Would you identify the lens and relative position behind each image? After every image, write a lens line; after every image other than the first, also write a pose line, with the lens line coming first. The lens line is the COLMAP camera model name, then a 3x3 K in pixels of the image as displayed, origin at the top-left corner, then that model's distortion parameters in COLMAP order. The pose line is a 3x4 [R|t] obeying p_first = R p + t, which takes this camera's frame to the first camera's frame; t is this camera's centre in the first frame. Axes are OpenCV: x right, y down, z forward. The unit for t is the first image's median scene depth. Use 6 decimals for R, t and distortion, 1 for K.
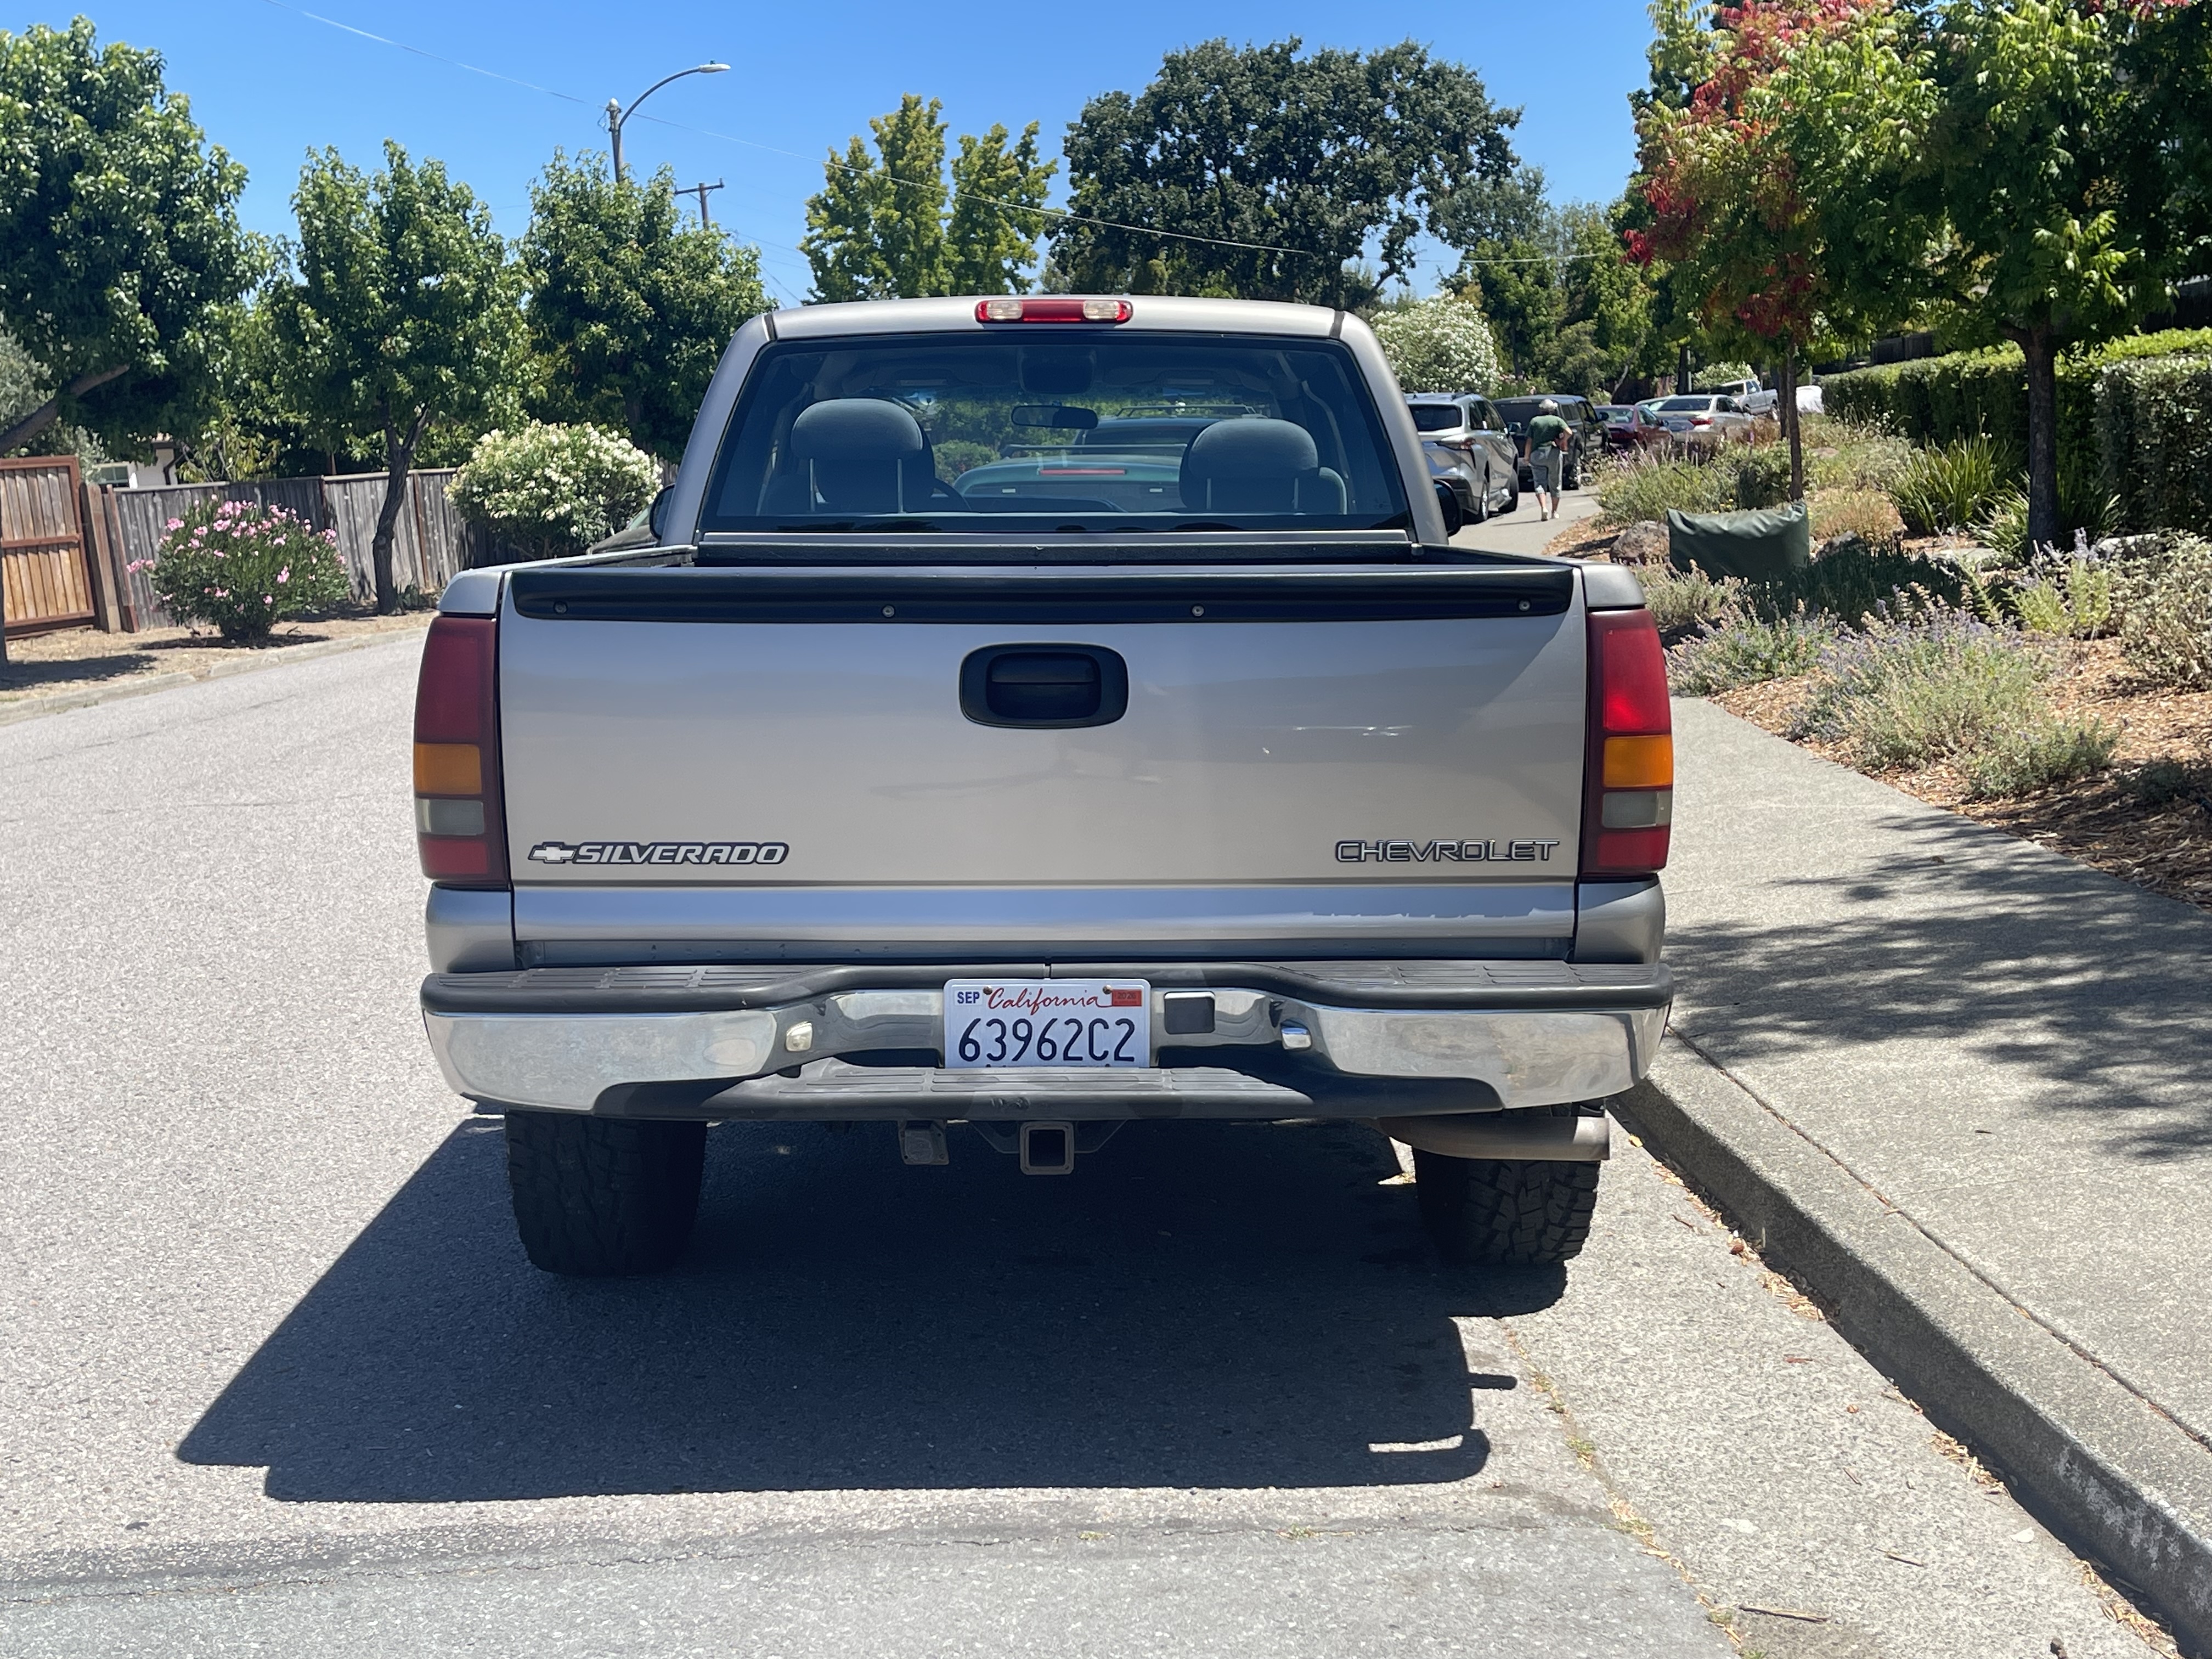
lens RADIAL K [[2551.1, 0, 1106.0], [0, 2551.1, 829.5], [0, 0, 1]] dist [0.050012, -0.067877]
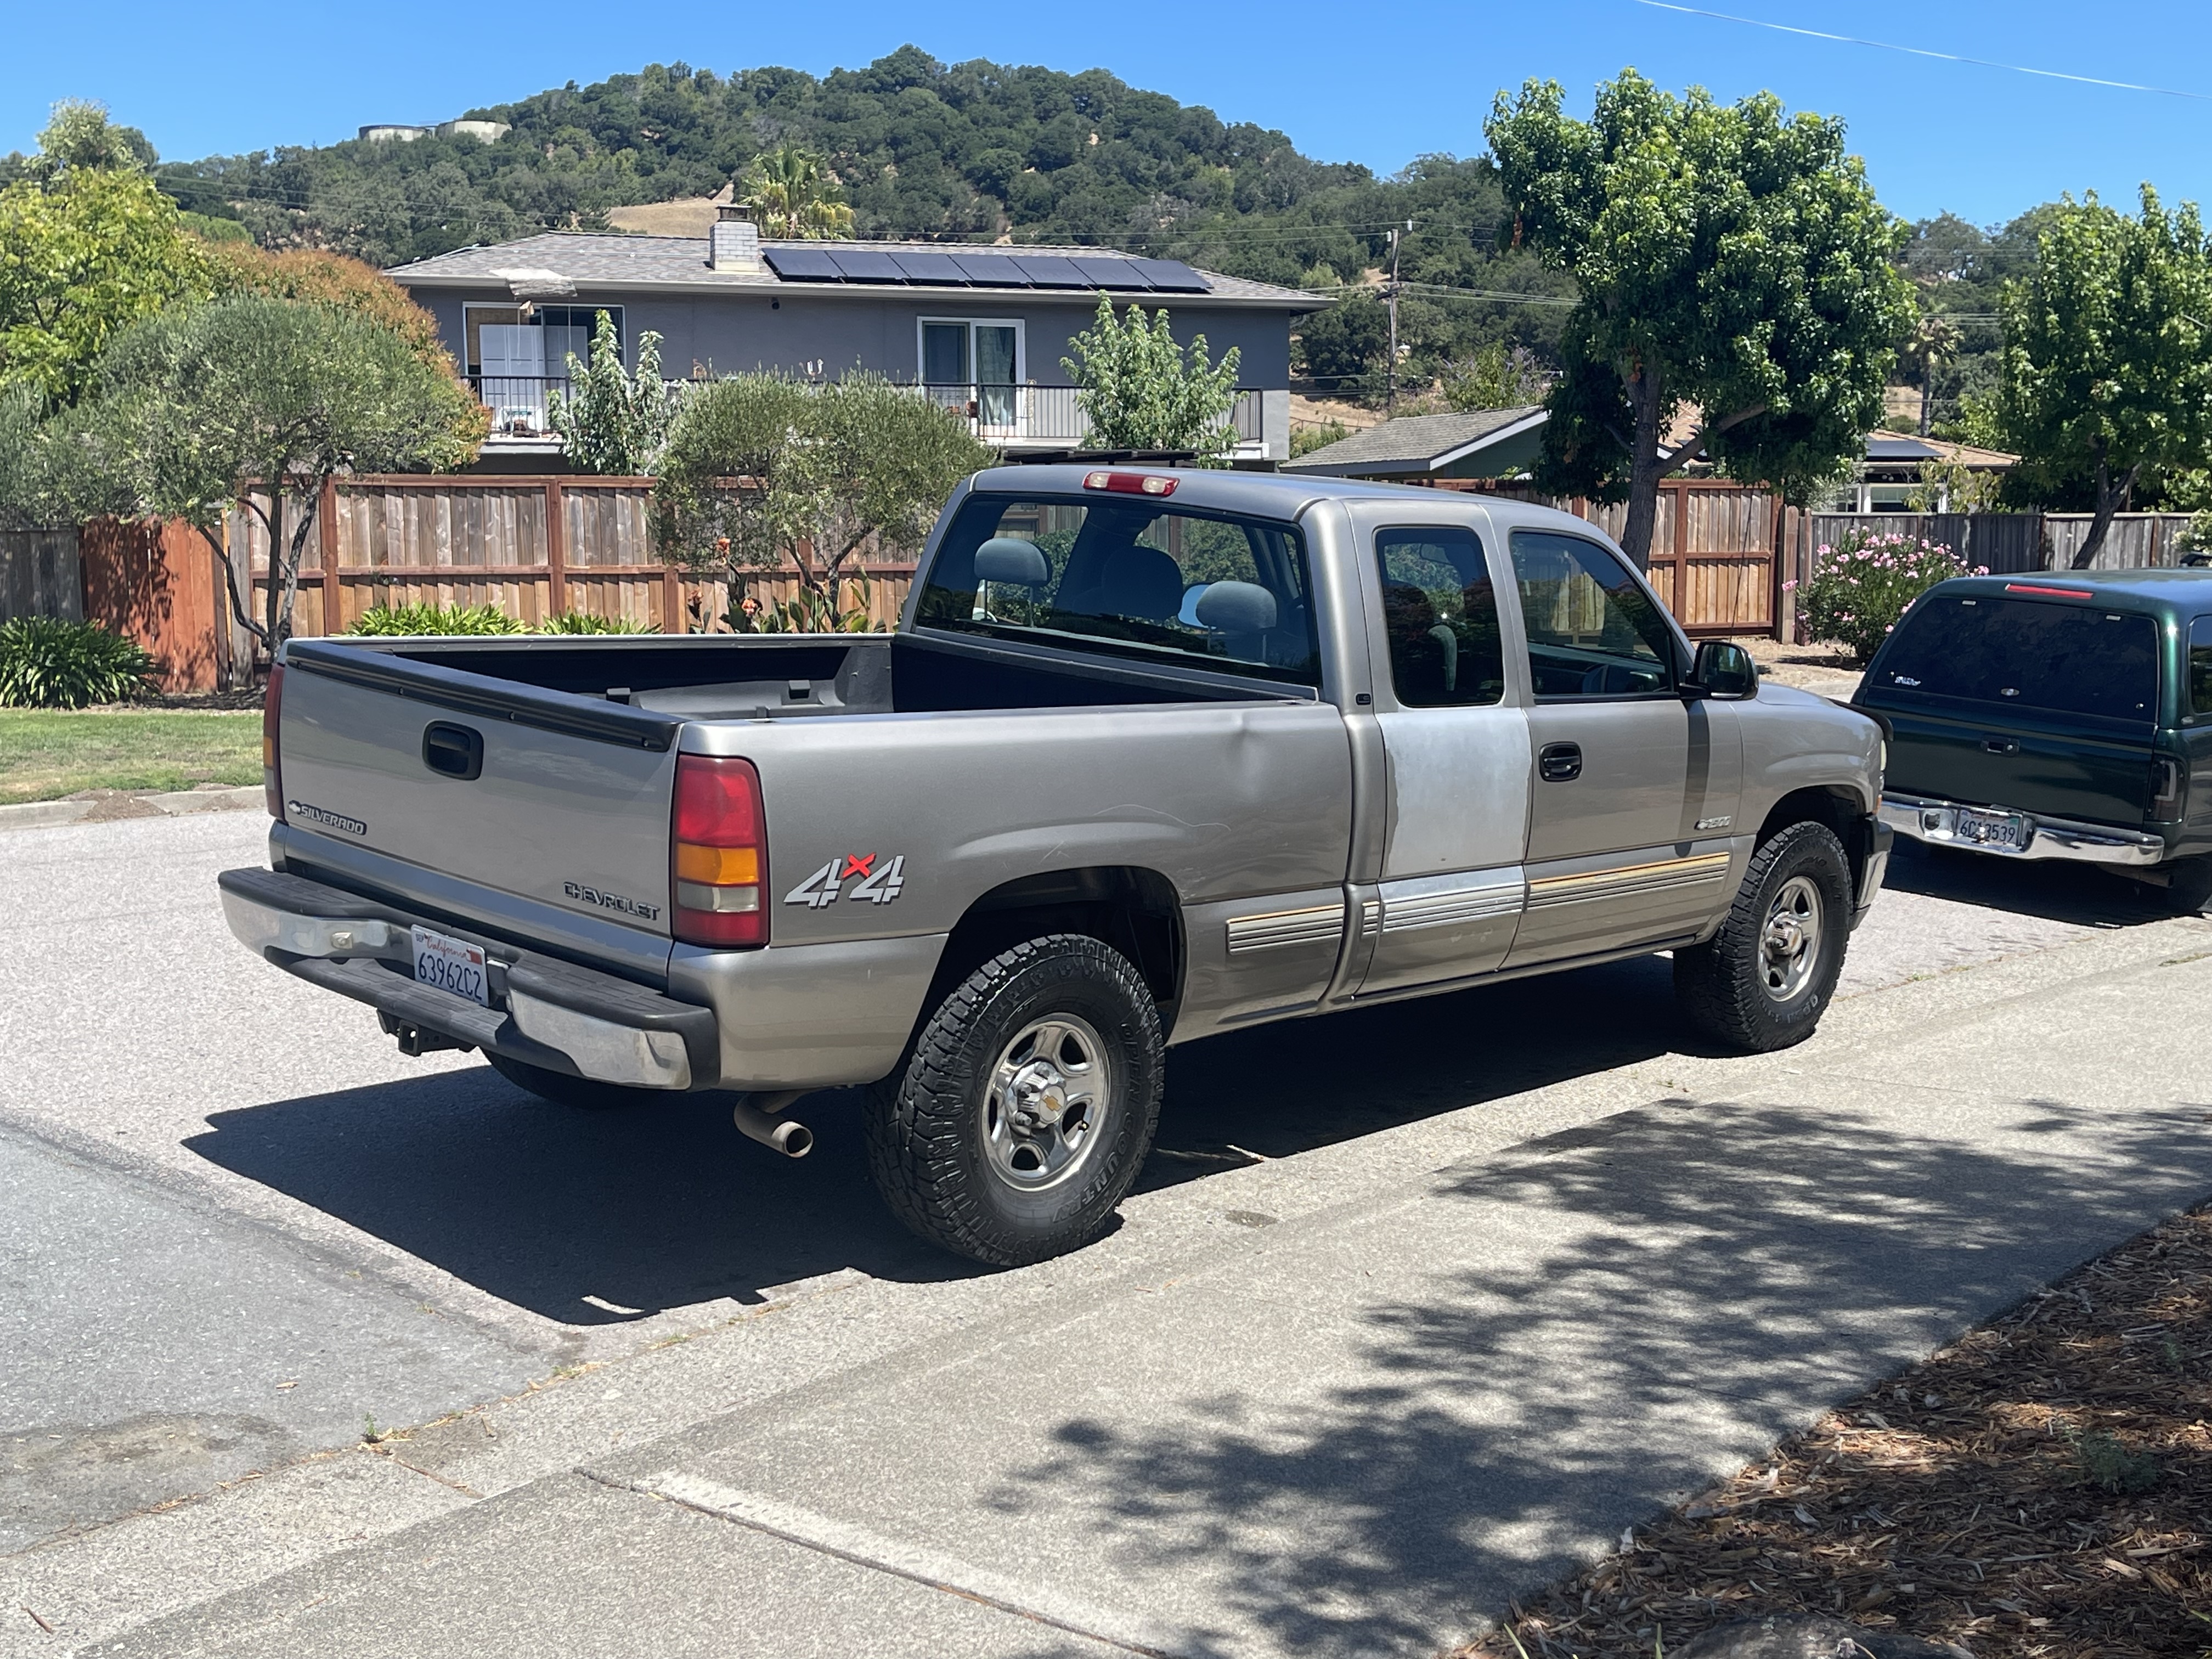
lens RADIAL K [[2551.1, 0, 1106.0], [0, 2551.1, 829.5], [0, 0, 1]] dist [0.050012, -0.067877]
pose [[0.721303, 0.159677, -0.673963, 0.196008], [-0.160971, 0.985066, 0.061107, -0.024917], [0.673655, 0.064412, 0.736234, 0.015776]]
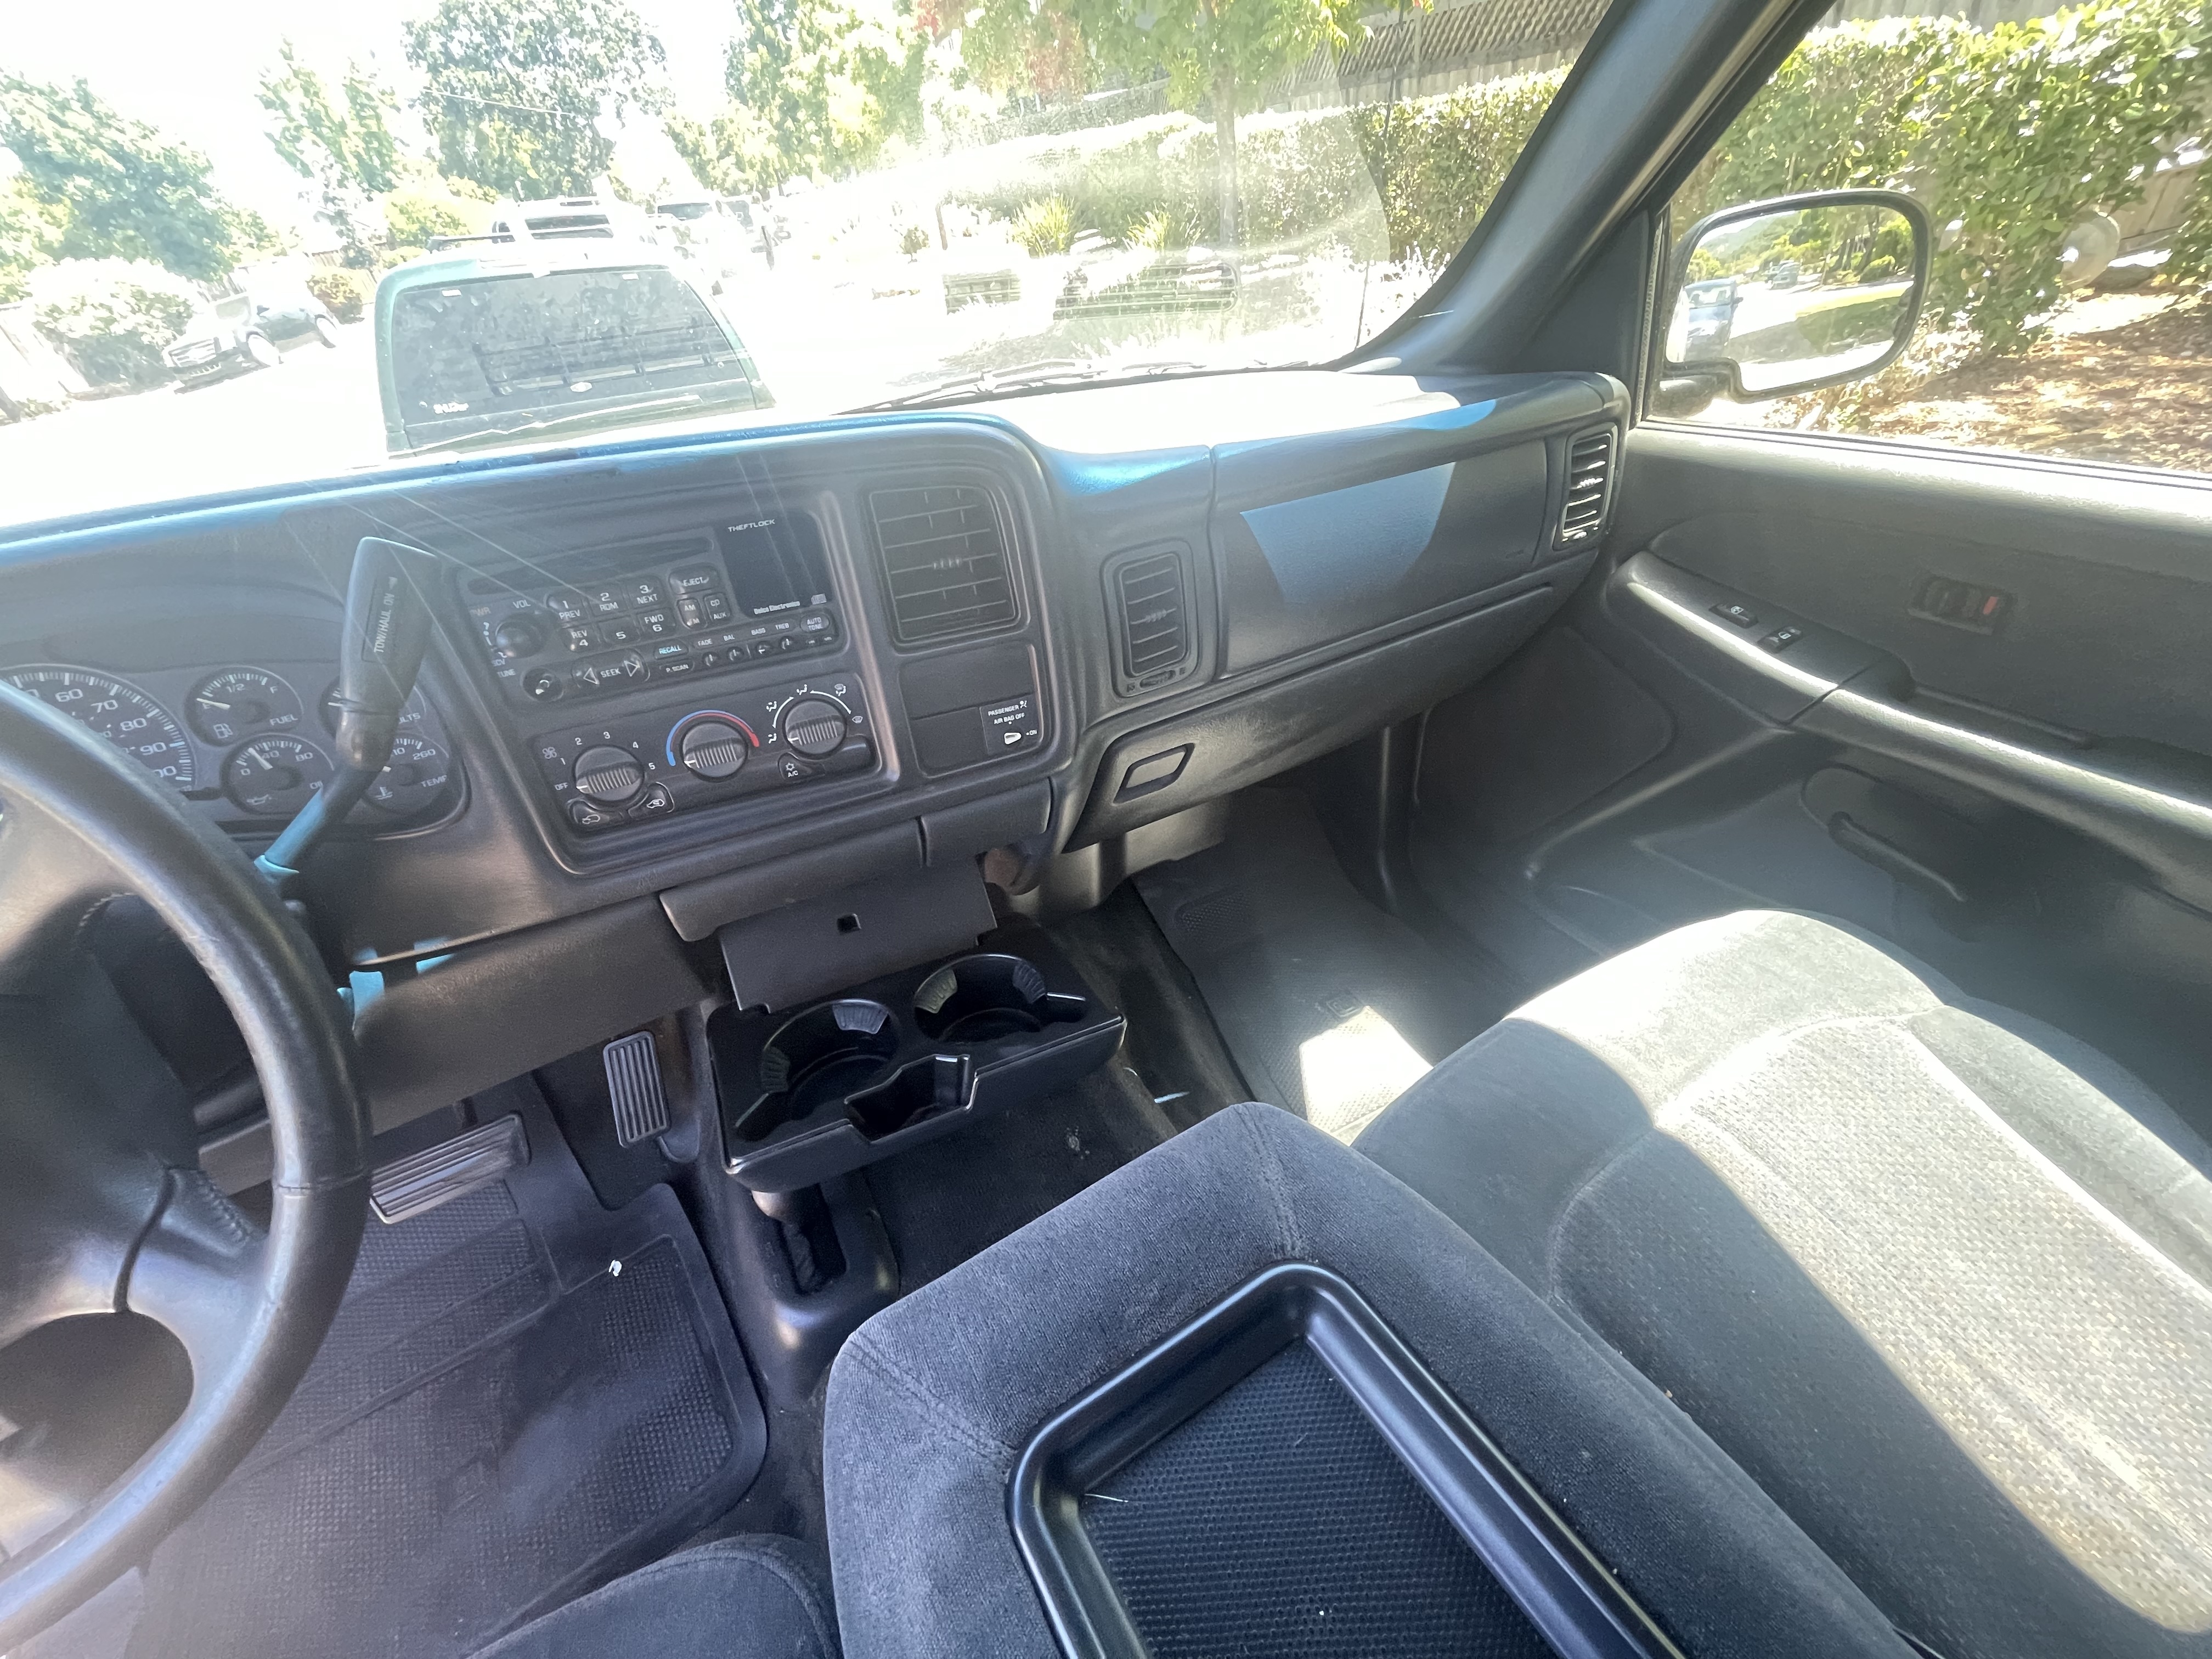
lens RADIAL K [[887.1, 0, 1106.0], [0, 887.1, 829.5], [0, 0, 1]] dist [0.002579, -0.004096]
pose [[0.863134, -0.331611, 0.380834, -0.011717], [0.132878, 0.876734, 0.462257, -0.037488], [-0.487180, -0.348385, 0.800802, 0.265550]]
